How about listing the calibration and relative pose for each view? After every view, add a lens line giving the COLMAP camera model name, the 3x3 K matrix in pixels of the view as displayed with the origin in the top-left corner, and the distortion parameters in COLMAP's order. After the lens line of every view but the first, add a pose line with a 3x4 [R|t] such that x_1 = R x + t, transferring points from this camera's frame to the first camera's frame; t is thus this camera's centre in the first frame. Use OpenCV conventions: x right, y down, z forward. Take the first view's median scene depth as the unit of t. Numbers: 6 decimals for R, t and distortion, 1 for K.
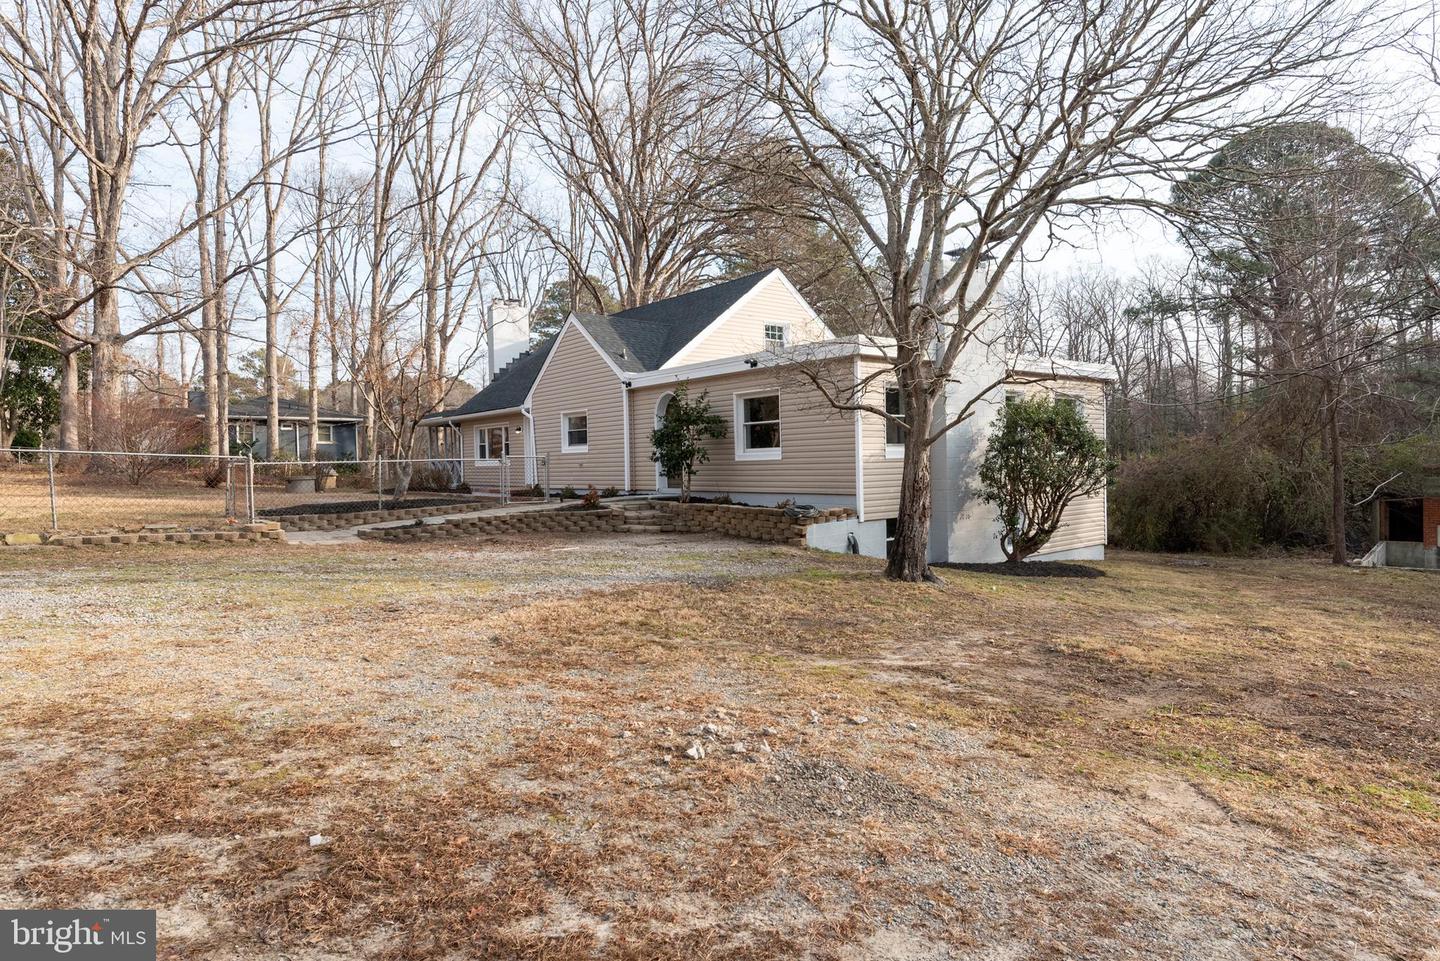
lens RADIAL K [[842.6, 0, 720.0], [0, 842.6, 480.5], [0, 0, 1]] dist [-0.000418, 0.000058]
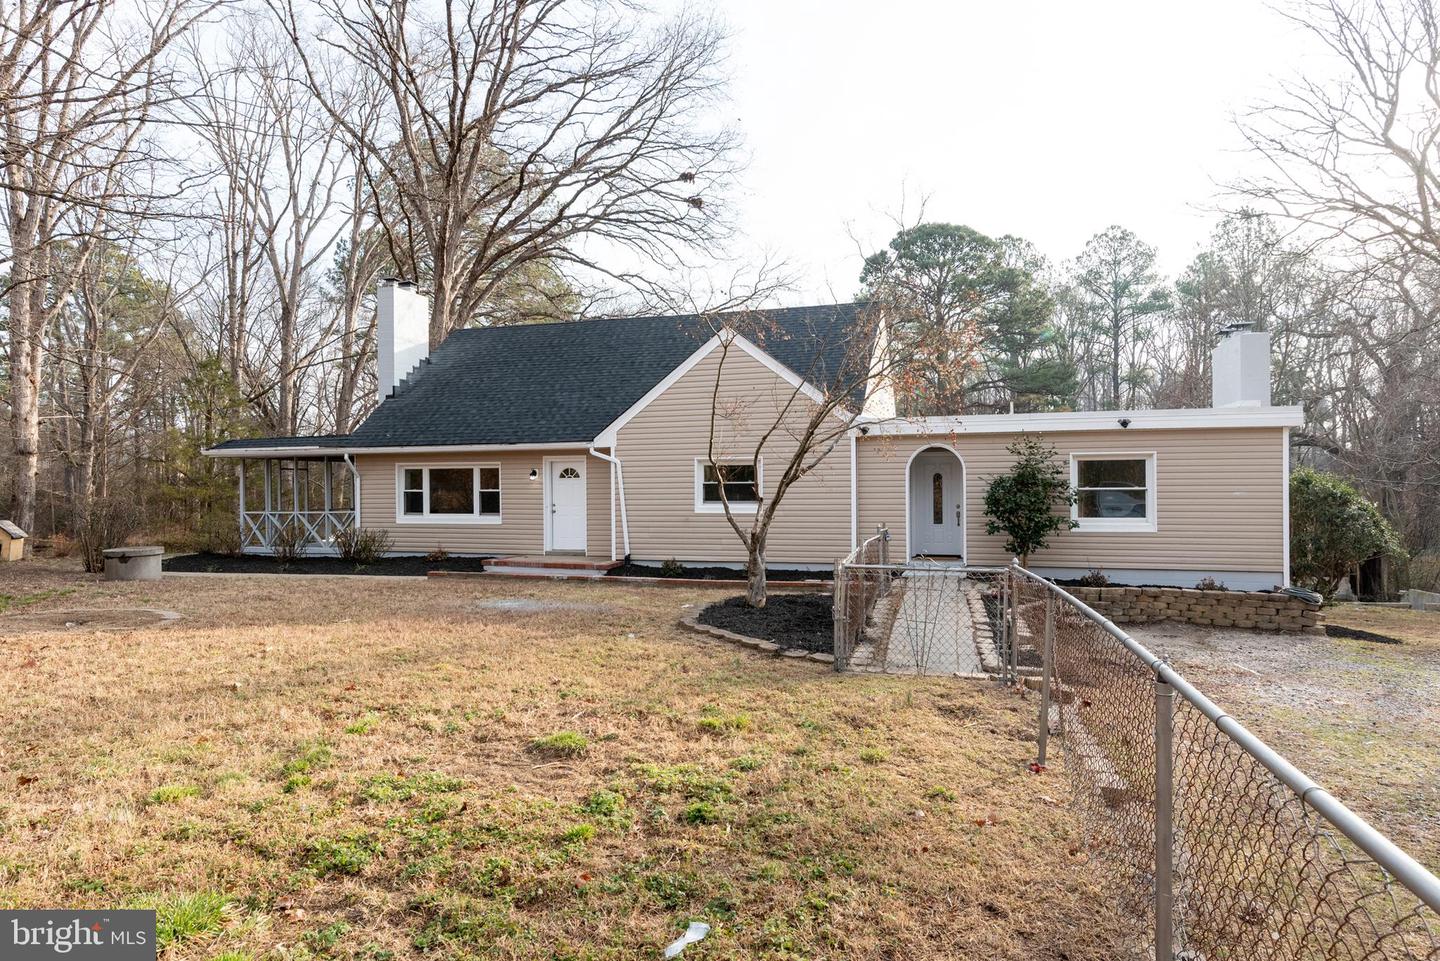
lens RADIAL K [[865.9, 0, 720.0], [0, 865.9, 480.5], [0, 0, 1]] dist [0.000096, -0.001492]
pose [[0.826259, 0.014626, 0.563101, -0.862455], [0.002481, 0.999559, -0.029604, -0.055532], [-0.563285, 0.025858, 0.825858, 0.519608]]
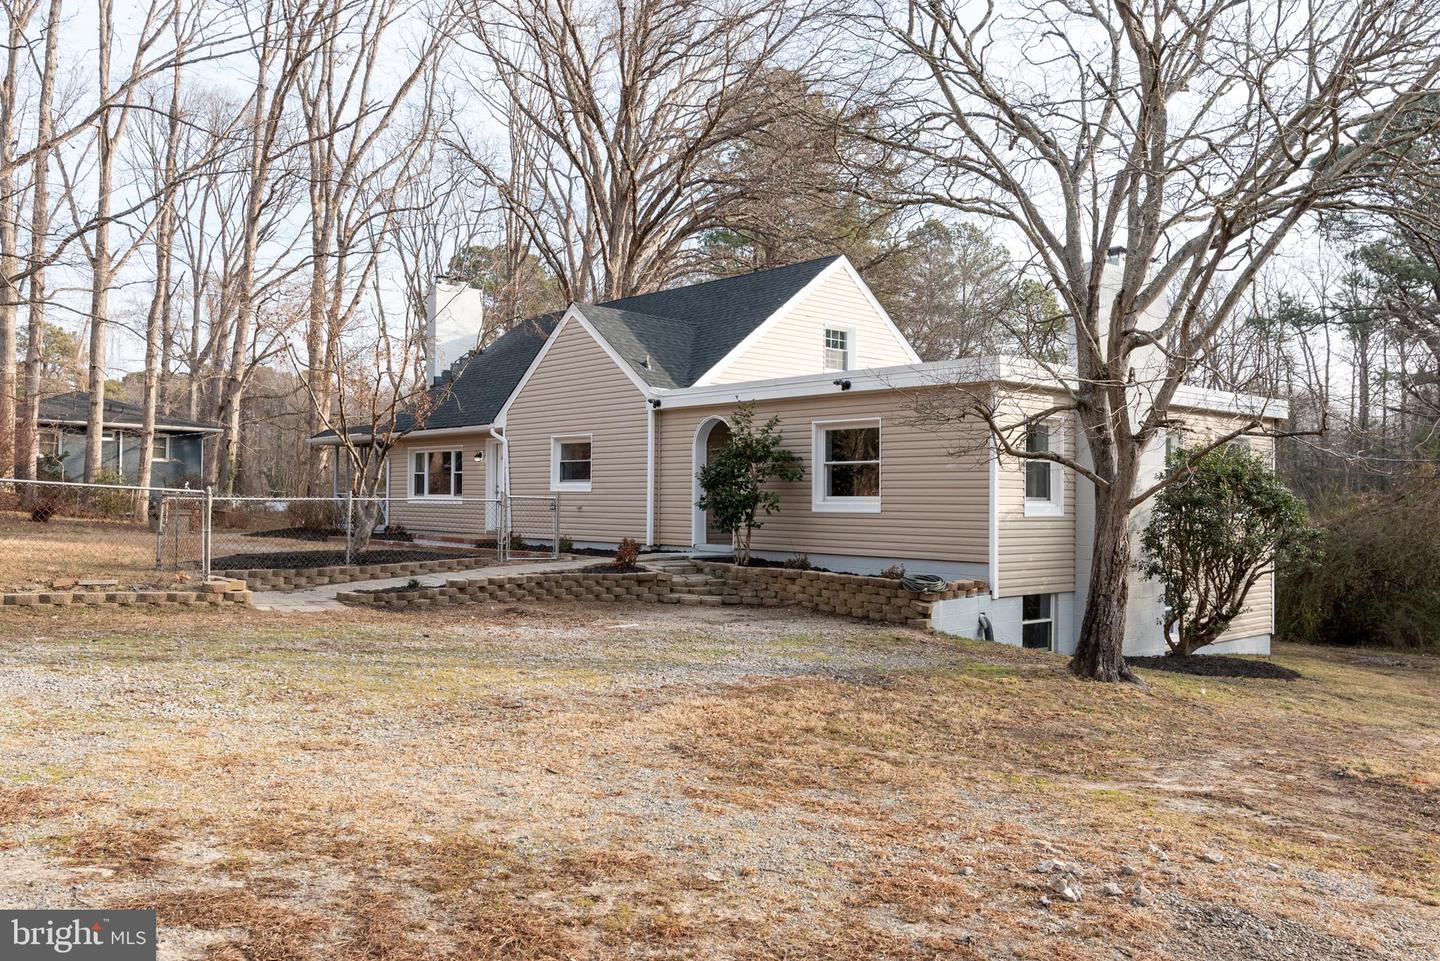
lens RADIAL K [[1164.9, 0, 720.0], [0, 1164.9, 480.5], [0, 0, 1]] dist [0.000667, -0.001728]
pose [[0.998319, 0.031815, 0.048437, -0.128218], [-0.029911, 0.998770, -0.039534, -0.008361], [-0.049635, 0.038019, 0.998044, -0.042557]]
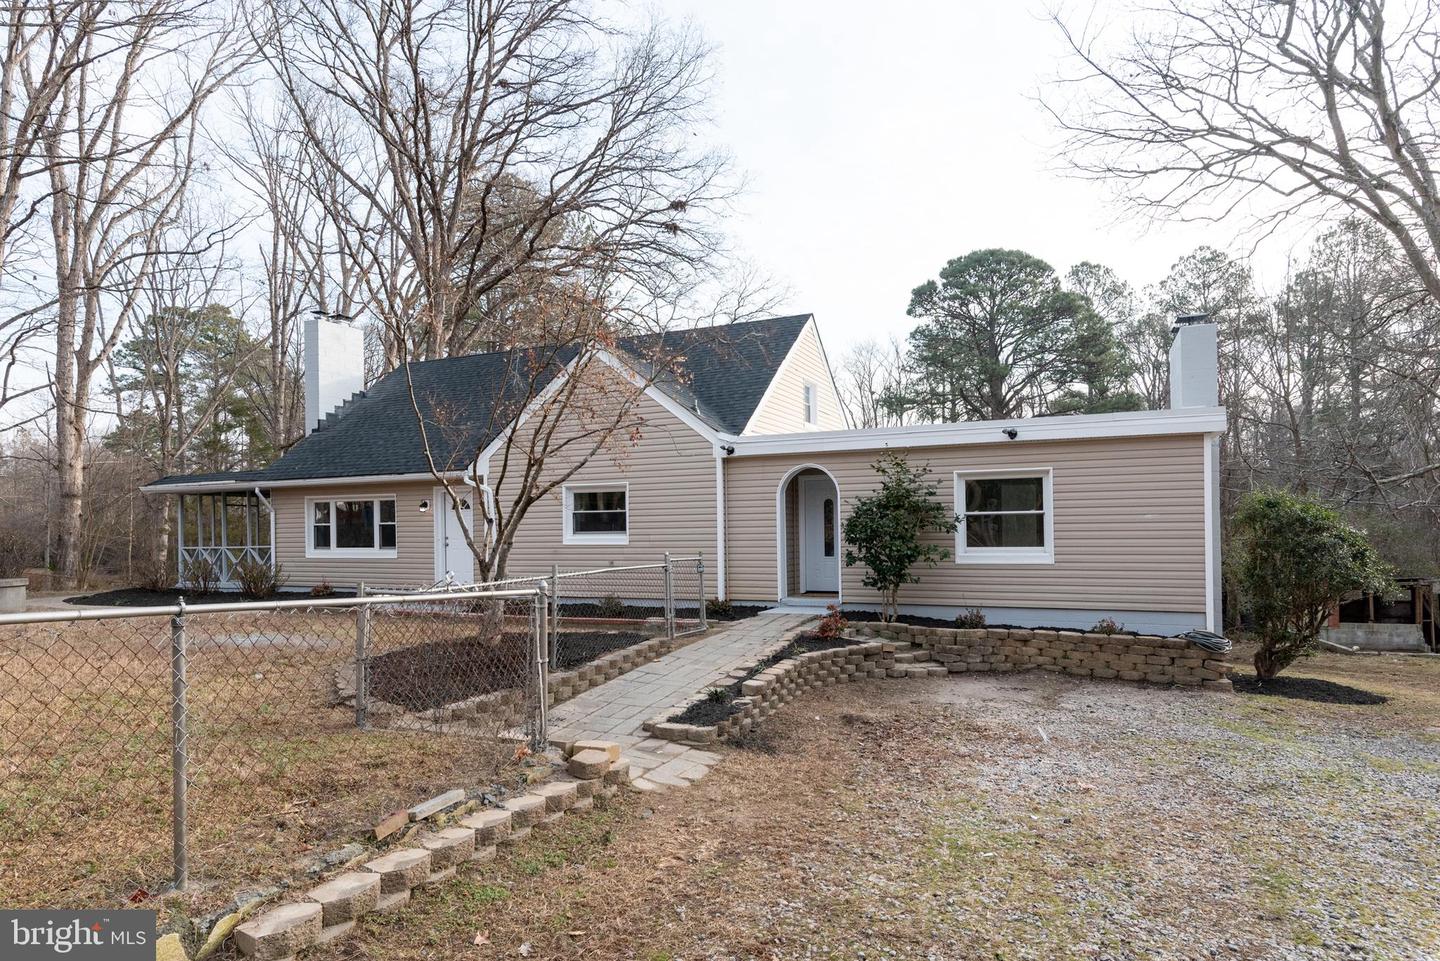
lens RADIAL K [[844.8, 0, 720.2], [0, 844.8, 524.1], [0, 0, 1]] dist [-0.001832, 0.000493]
pose [[0.893616, 0.010986, 0.448698, -0.549906], [0.003831, 0.999477, -0.032101, -0.038370], [-0.448816, 0.030405, 0.893107, 0.480273]]
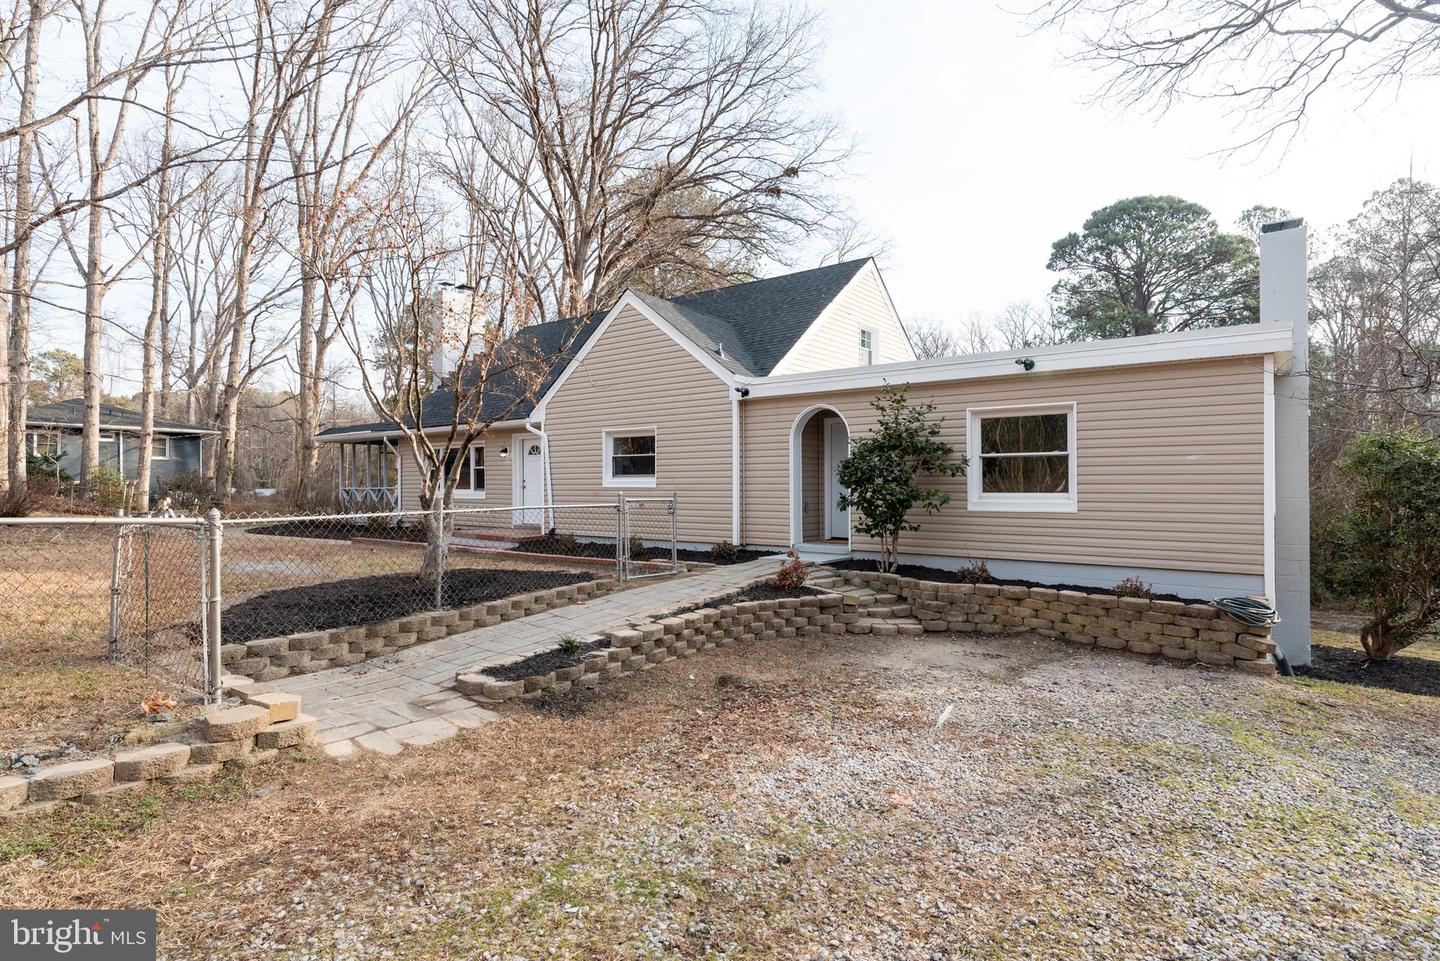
lens RADIAL K [[752.0, 0, 720.0], [0, 752.0, 480.5], [0, 0, 1]] dist [0.000881, 0.000177]
pose [[0.972655, 0.017775, 0.231575, -0.344517], [-0.011771, 0.999558, -0.027282, -0.031499], [-0.231957, 0.023810, 0.972434, 0.516928]]
